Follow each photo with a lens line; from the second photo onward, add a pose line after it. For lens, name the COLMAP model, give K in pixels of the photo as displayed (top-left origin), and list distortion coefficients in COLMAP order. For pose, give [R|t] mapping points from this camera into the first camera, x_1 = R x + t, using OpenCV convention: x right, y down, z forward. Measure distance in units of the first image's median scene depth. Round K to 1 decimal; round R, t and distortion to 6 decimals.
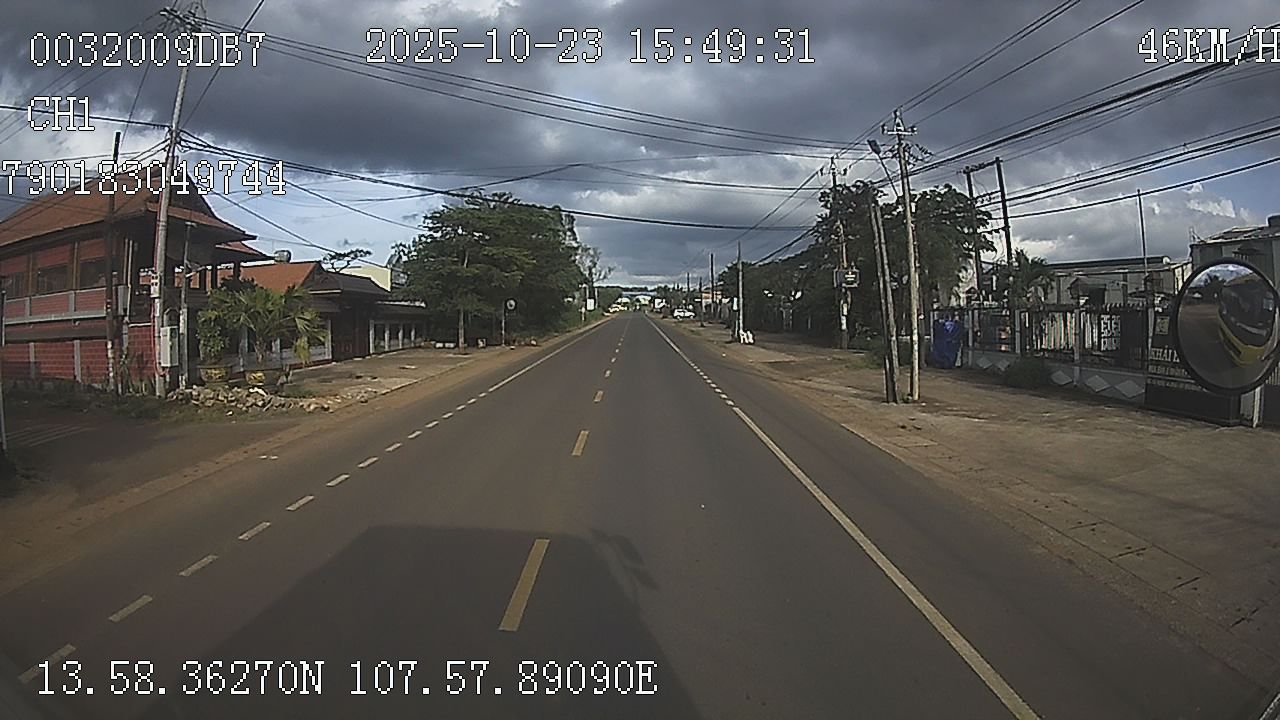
lens RADIAL K [[940.9, 0, 640.0], [0, 940.9, 360.0], [0, 0, 1]] dist [-0.009711, 0.001315]
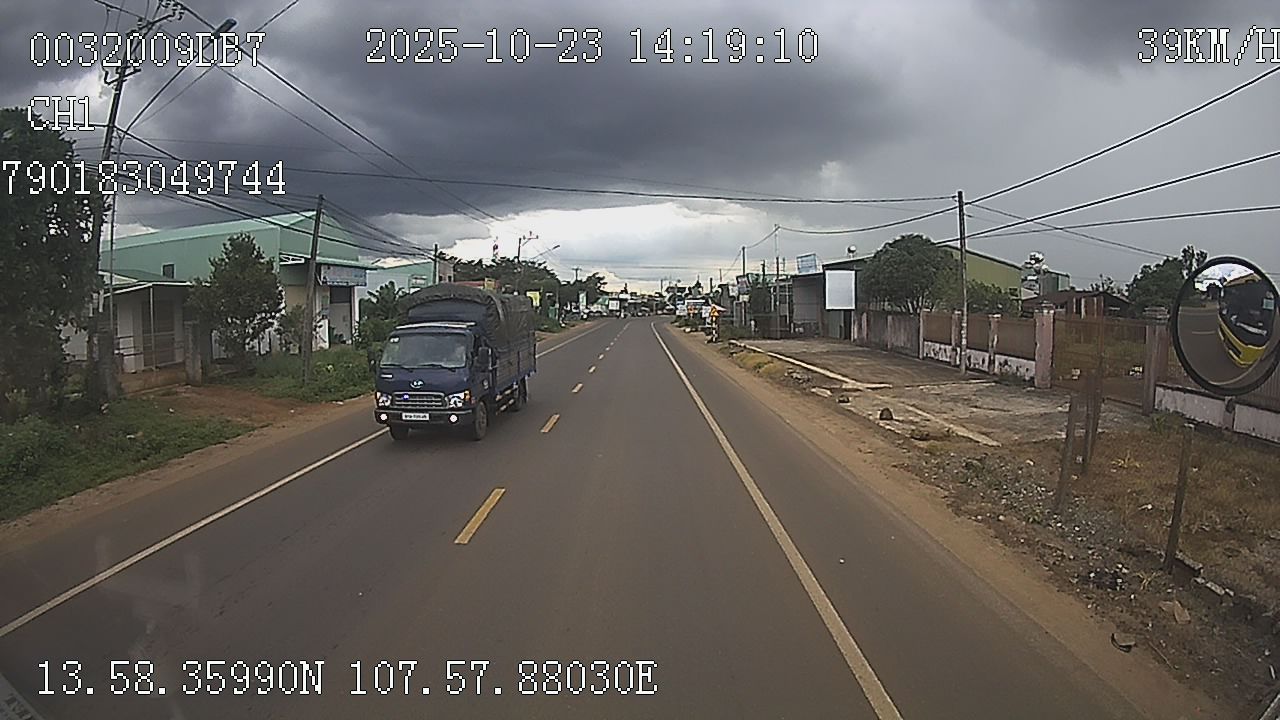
lens RADIAL K [[940.9, 0, 640.0], [0, 940.9, 360.0], [0, 0, 1]] dist [-0.009711, 0.001315]
pose [[1.000000, -0.000016, 0.000988, 0.288330], [0.000016, 1.000000, 0.000235, -0.000667], [-0.000988, -0.000235, 0.999999, -0.000112]]
